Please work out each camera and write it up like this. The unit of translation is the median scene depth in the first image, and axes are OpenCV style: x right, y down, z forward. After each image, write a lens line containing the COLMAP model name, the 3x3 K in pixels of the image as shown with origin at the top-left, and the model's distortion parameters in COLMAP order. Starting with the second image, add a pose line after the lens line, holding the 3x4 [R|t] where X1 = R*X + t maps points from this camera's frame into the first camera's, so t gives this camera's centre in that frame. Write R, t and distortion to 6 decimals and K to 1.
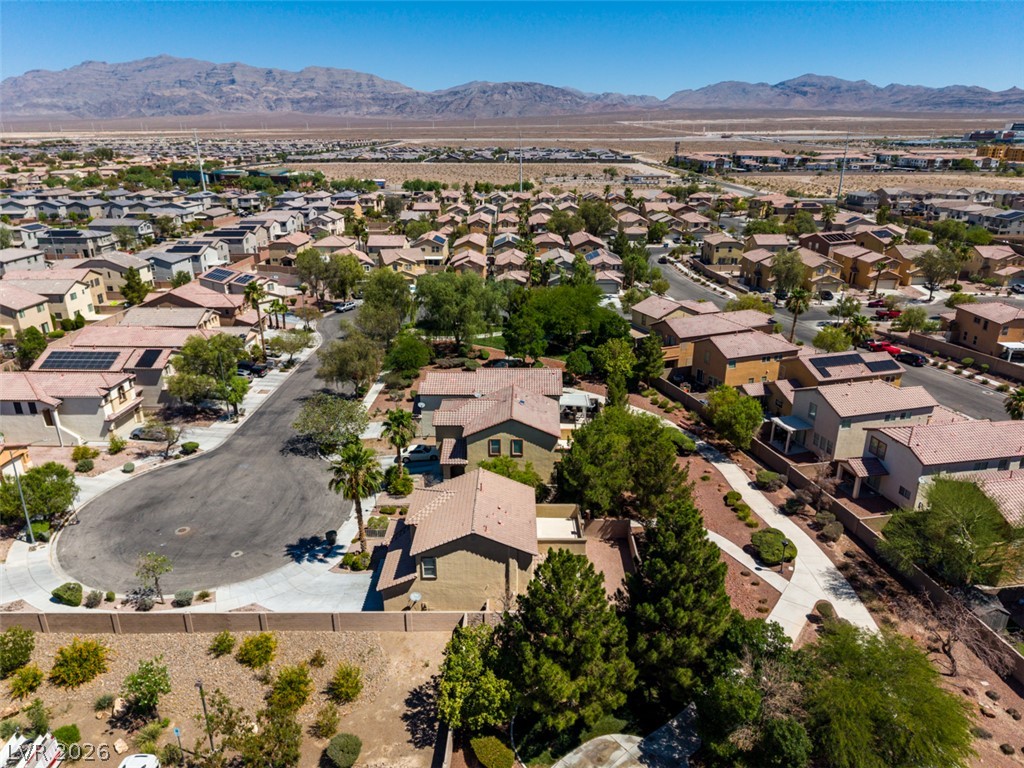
lens RADIAL K [[686.6, 0, 512.0], [0, 686.6, 384.0], [0, 0, 1]] dist [0.018882, -0.020164]
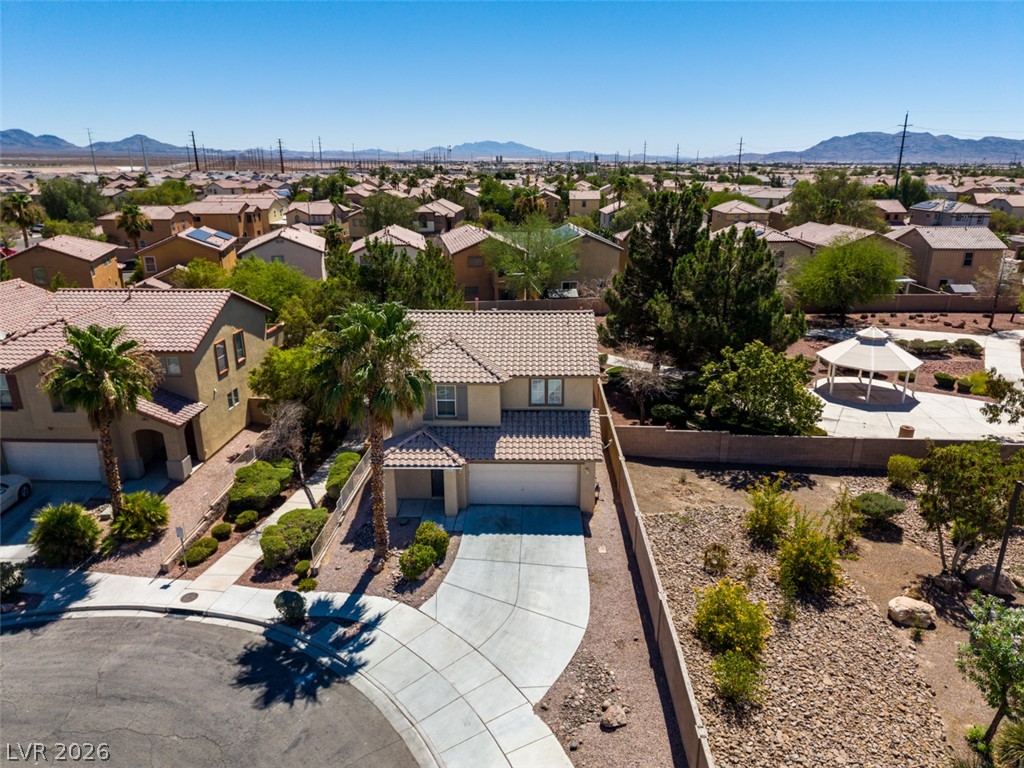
lens RADIAL K [[686.6, 0, 512.0], [0, 686.6, 384.0], [0, 0, 1]] dist [0.018882, -0.020164]
pose [[0.030821, -0.308357, 0.950771, -0.235562], [0.345301, 0.895943, 0.279381, 0.017340], [-0.937986, 0.319692, 0.134090, 0.314405]]
